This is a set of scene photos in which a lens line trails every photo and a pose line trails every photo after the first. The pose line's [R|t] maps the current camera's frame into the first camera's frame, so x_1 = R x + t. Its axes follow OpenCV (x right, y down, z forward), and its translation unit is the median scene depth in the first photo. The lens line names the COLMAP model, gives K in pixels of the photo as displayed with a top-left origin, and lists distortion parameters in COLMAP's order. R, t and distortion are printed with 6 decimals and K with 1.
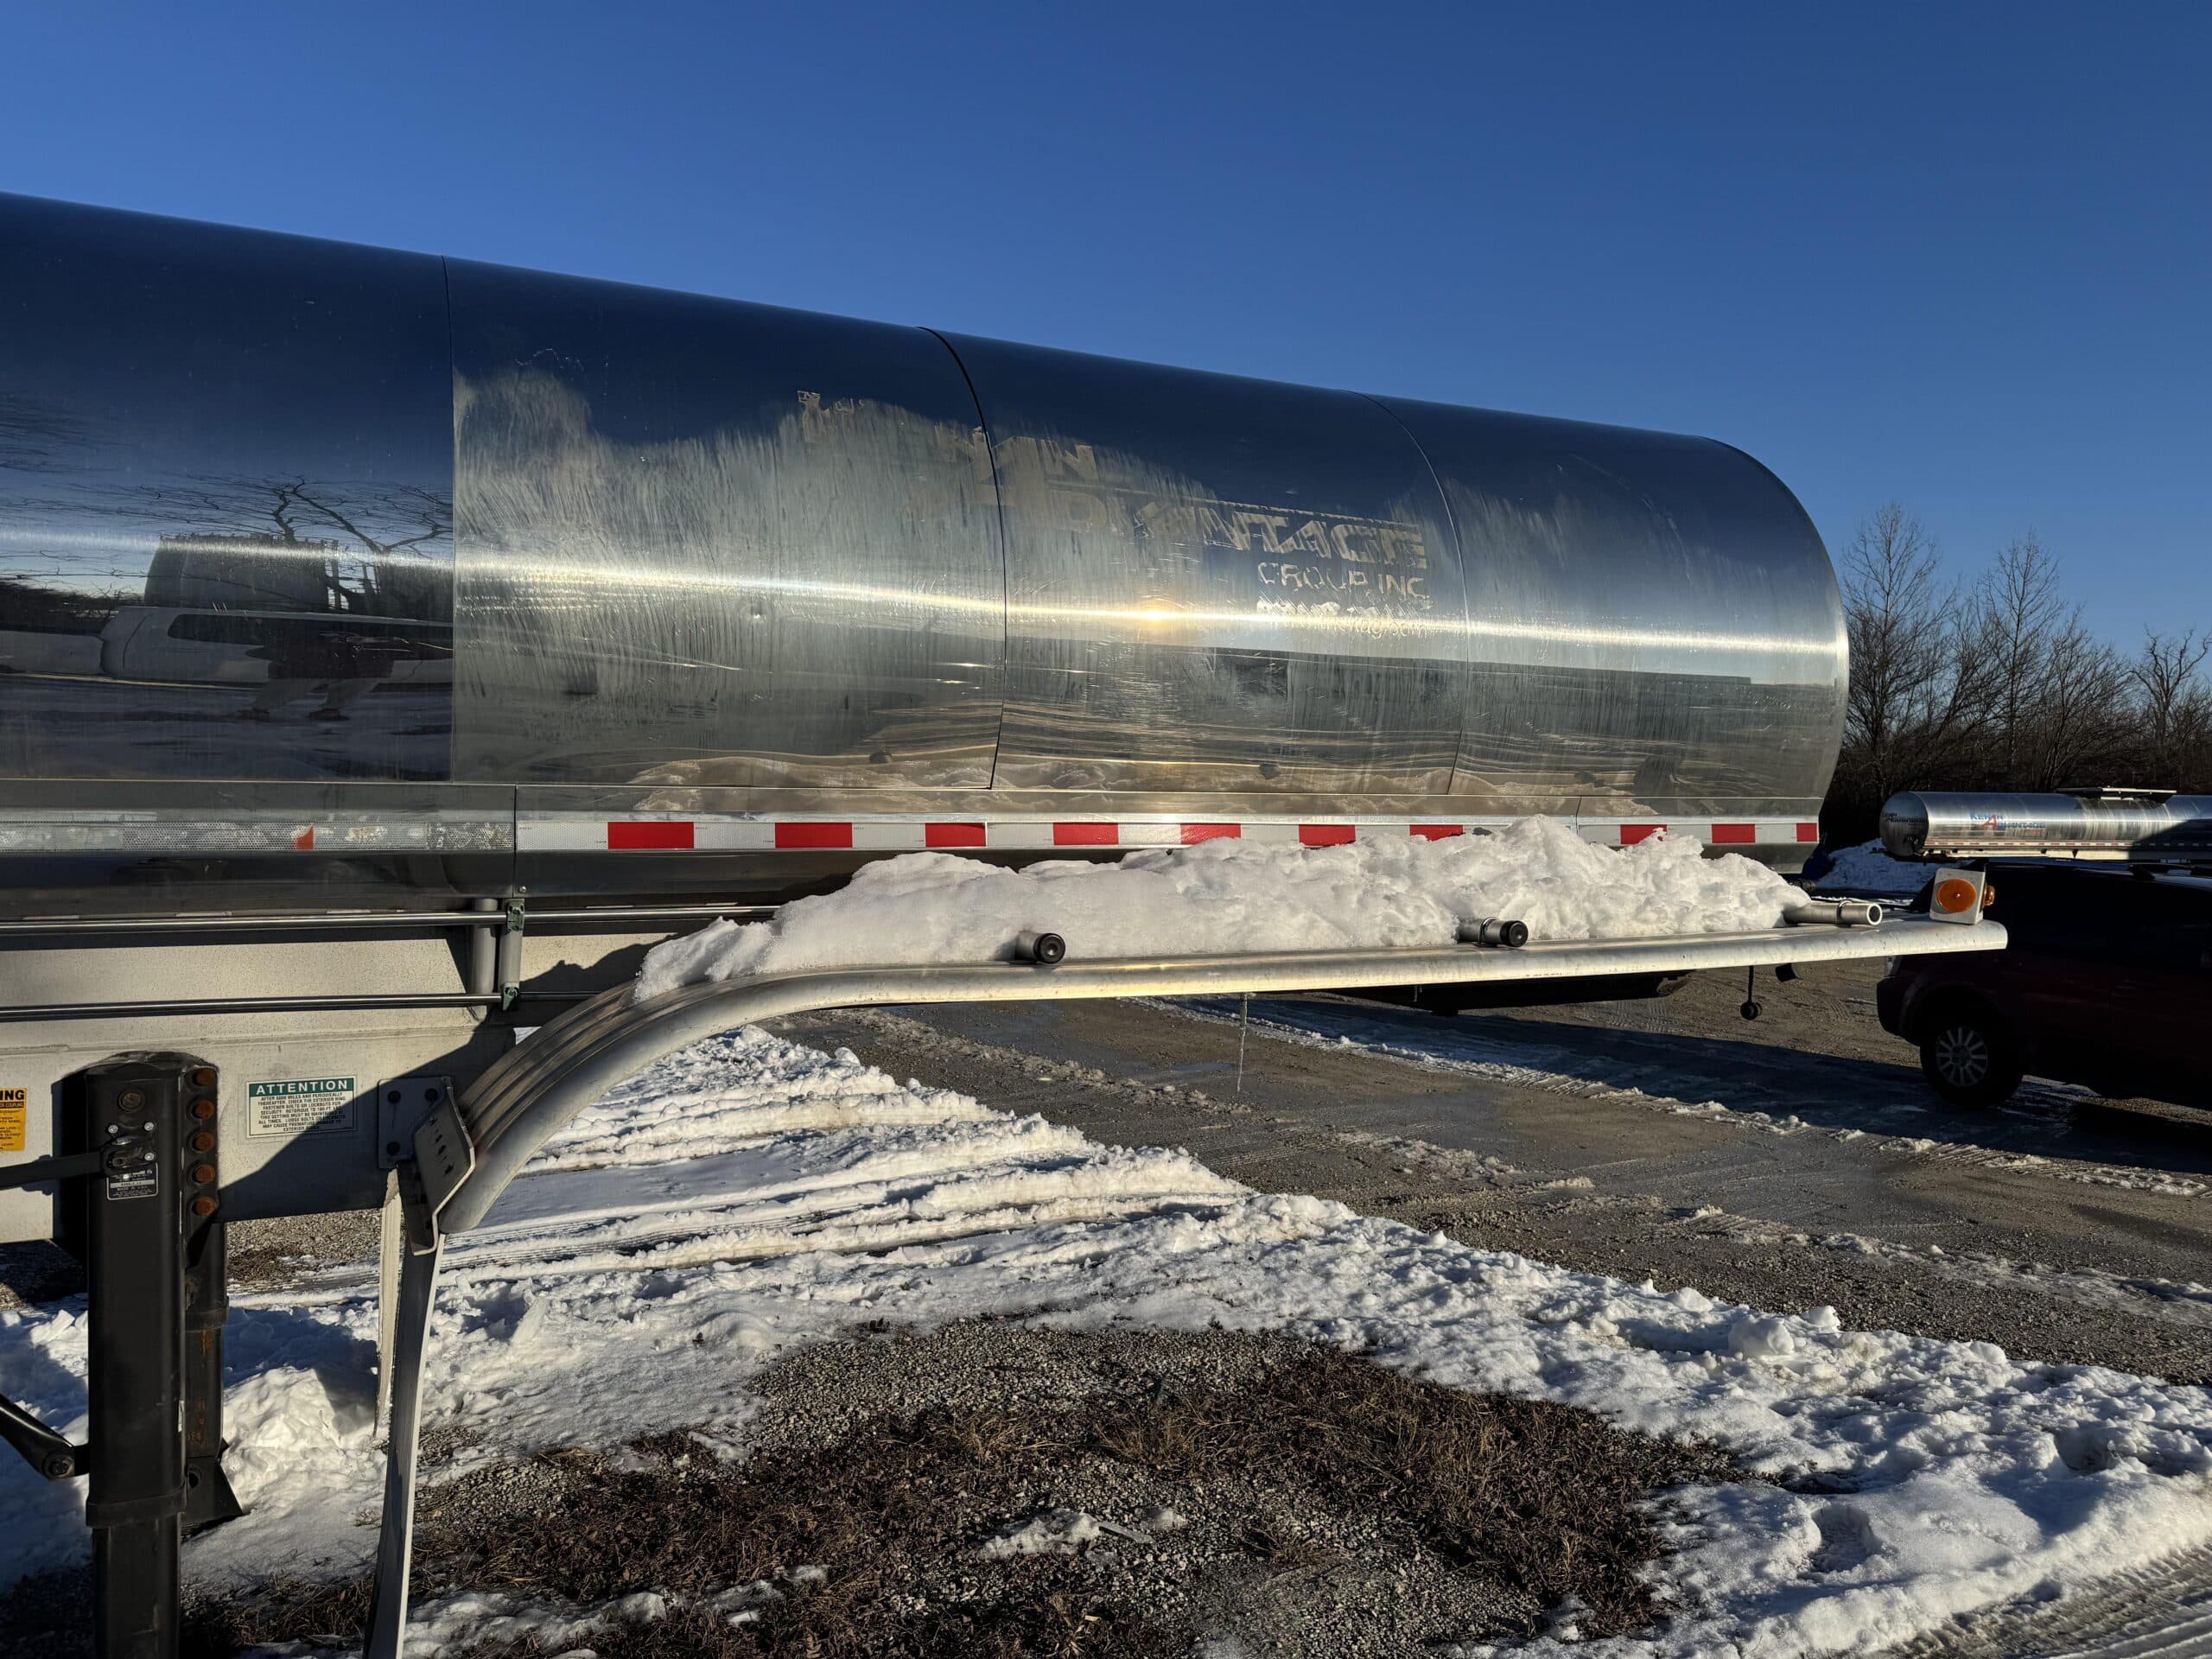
lens RADIAL K [[1555.3, 0, 1106.7], [0, 1555.3, 826.8], [0, 0, 1]] dist [0.038593, -0.051858]
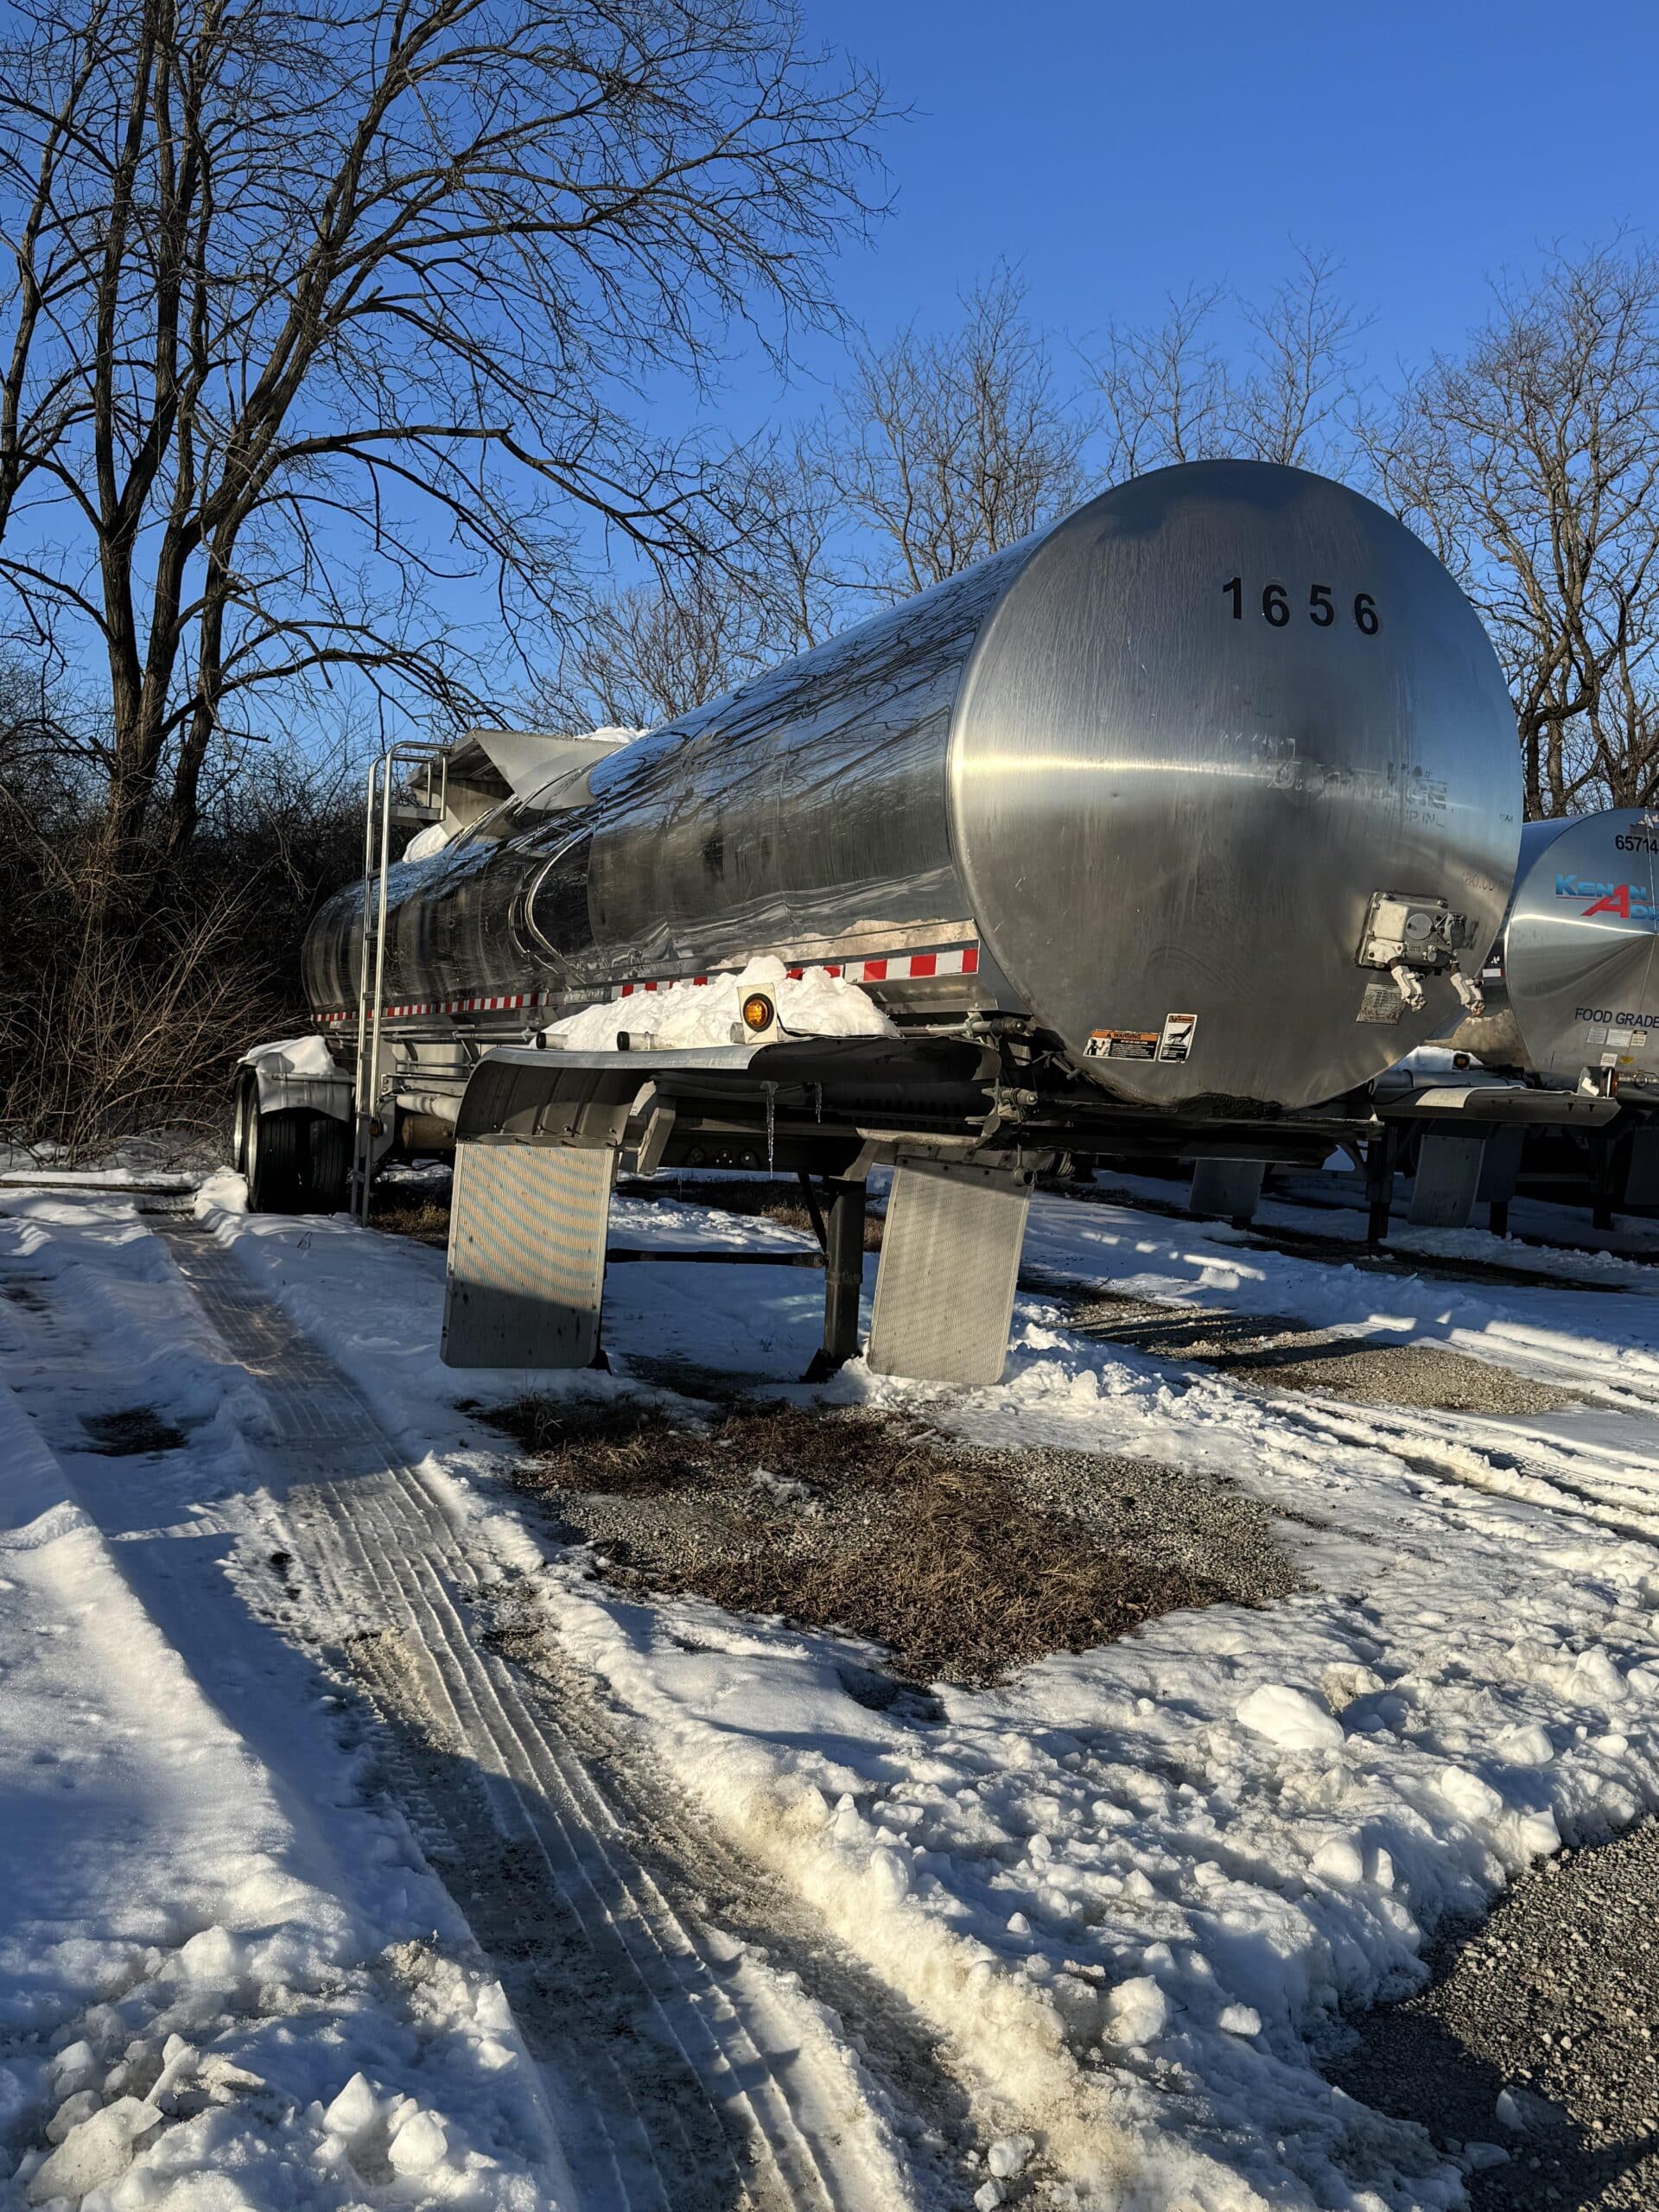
lens RADIAL K [[2082.4, 0, 813.5], [0, 2082.4, 1140.5], [0, 0, 1]] dist [0.082656, 0.000000]
pose [[-0.089074, 0.025708, -0.995693, 1.472794], [-0.047632, 0.998413, 0.030039, 0.063729], [0.994885, 0.050102, -0.087708, 0.940485]]
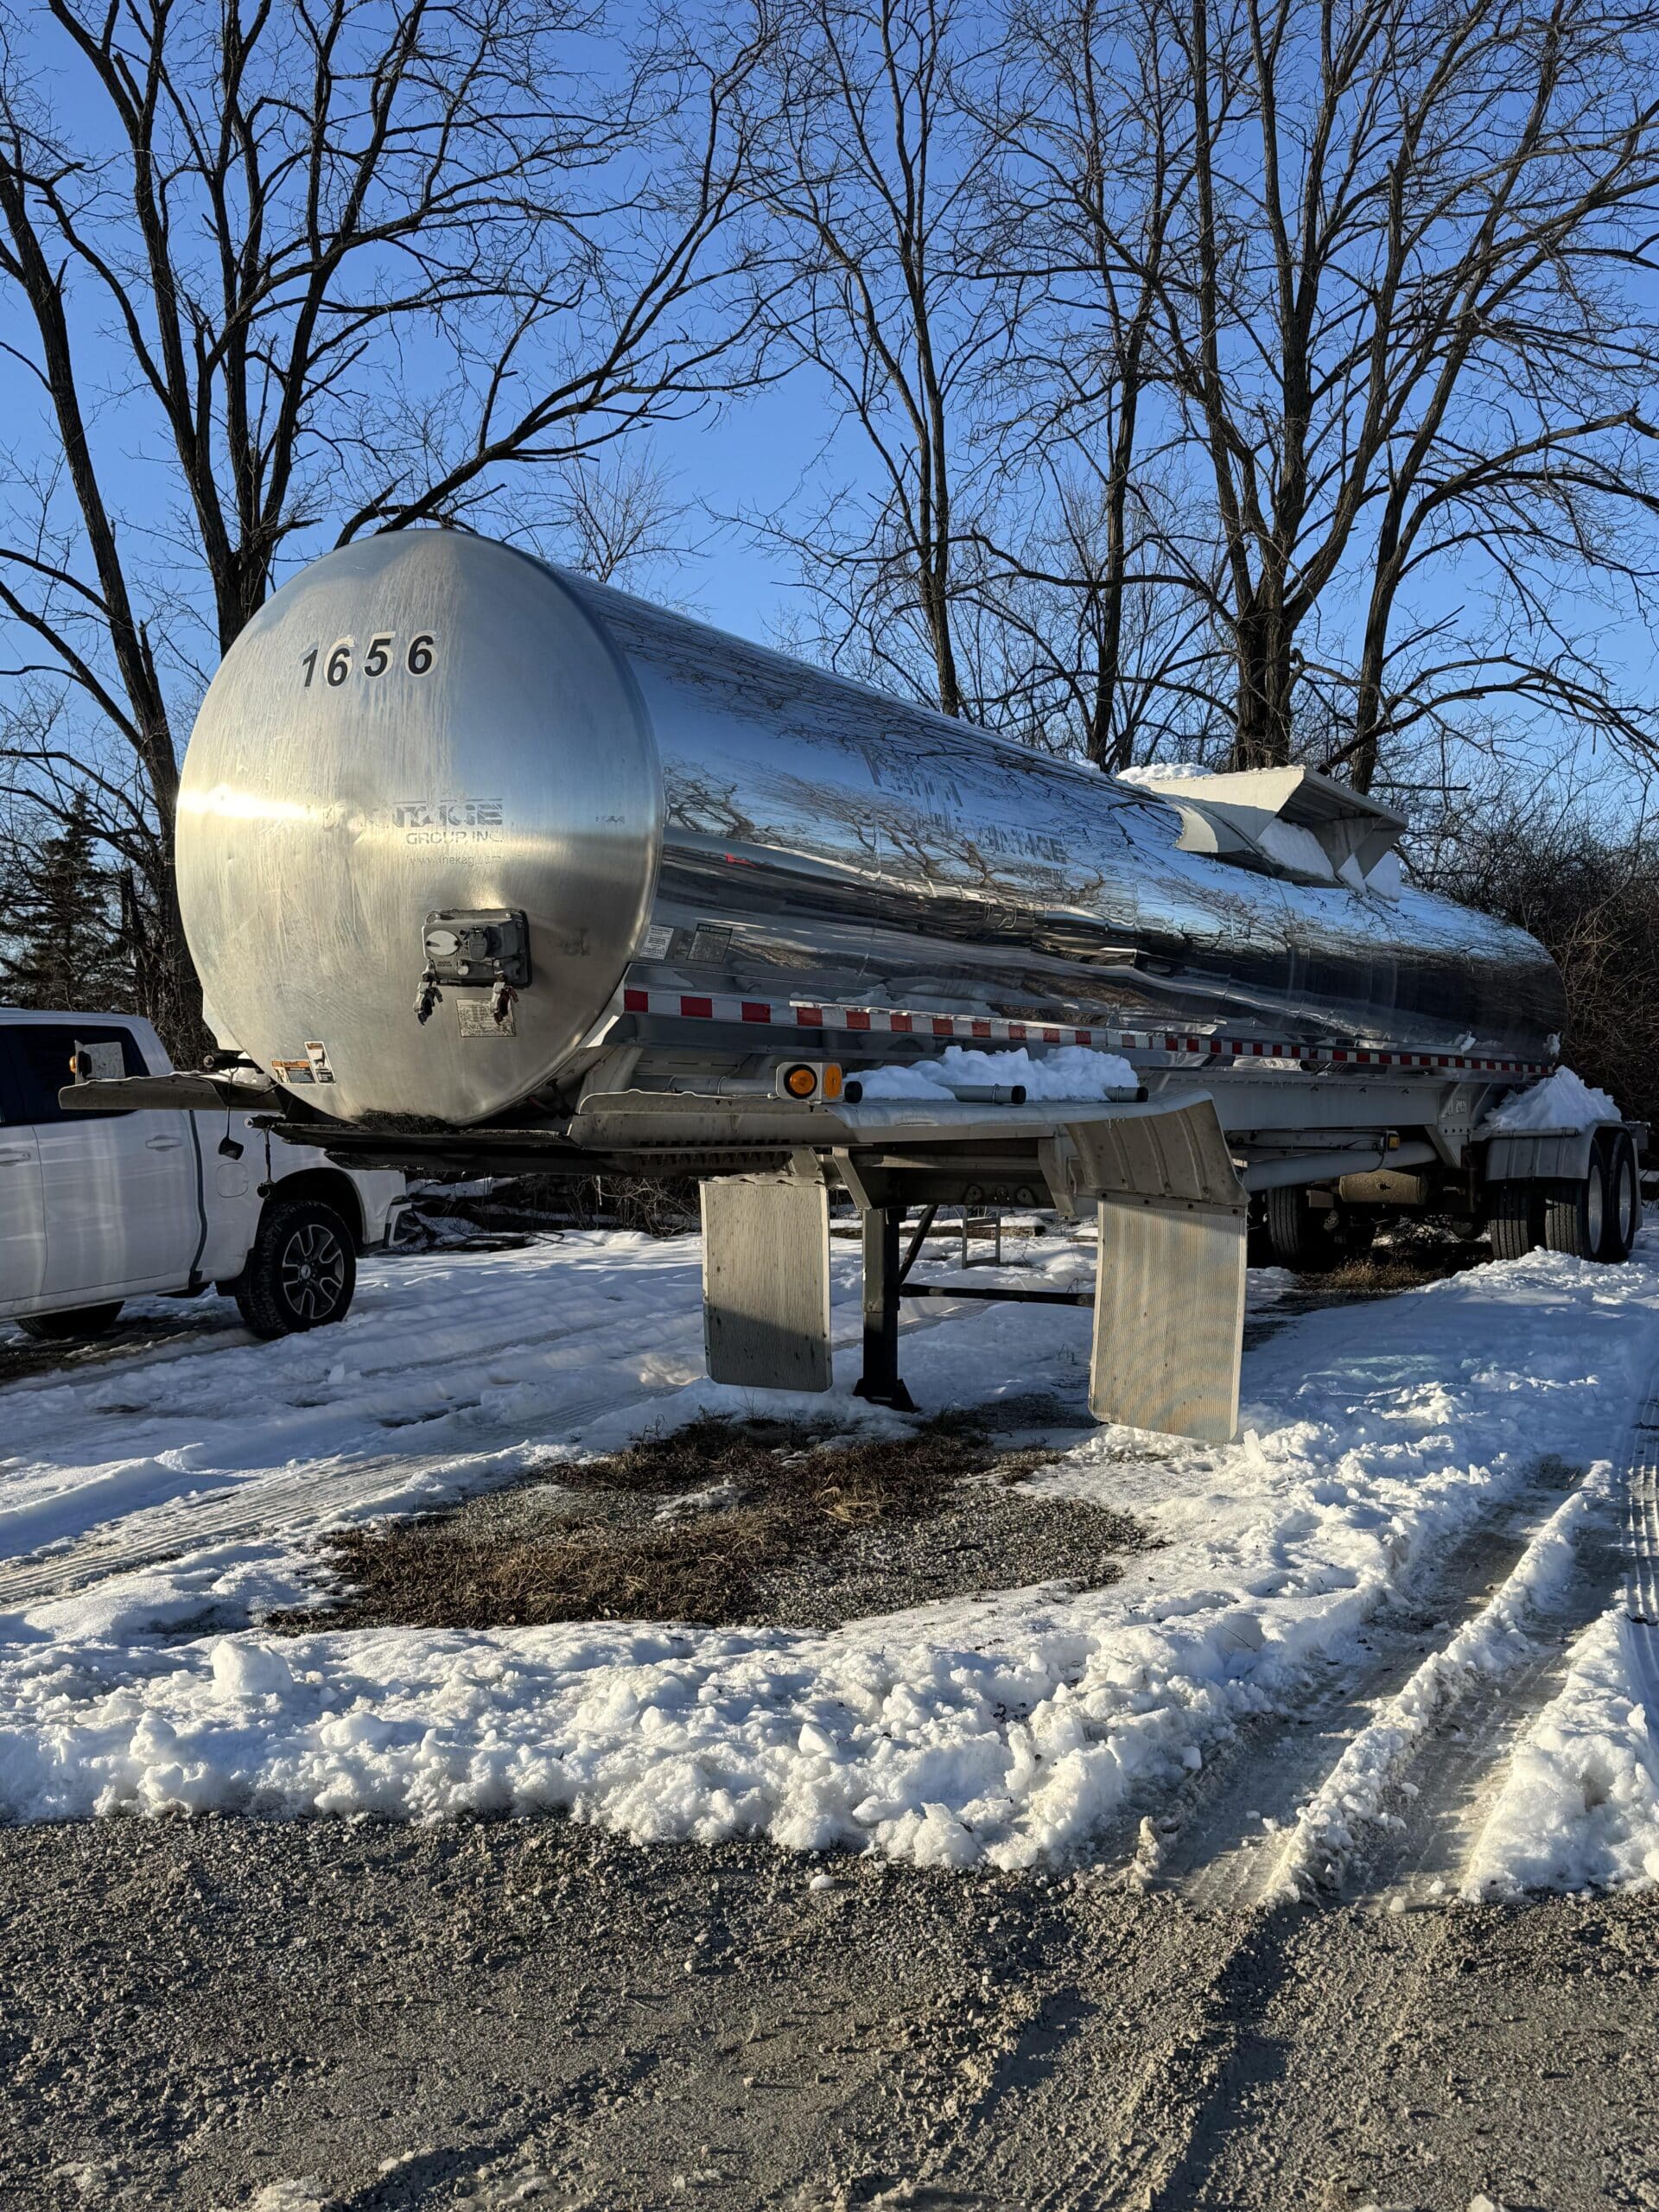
lens RADIAL K [[2212.8, 0, 840.1], [0, 2212.8, 1099.2], [0, 0, 1]] dist [0.043803, 0.000000]
pose [[-0.803105, -0.001275, -0.595836, 0.905208], [-0.000033, 0.999998, -0.002095, 0.058095], [0.595837, -0.001663, -0.803104, 2.218526]]
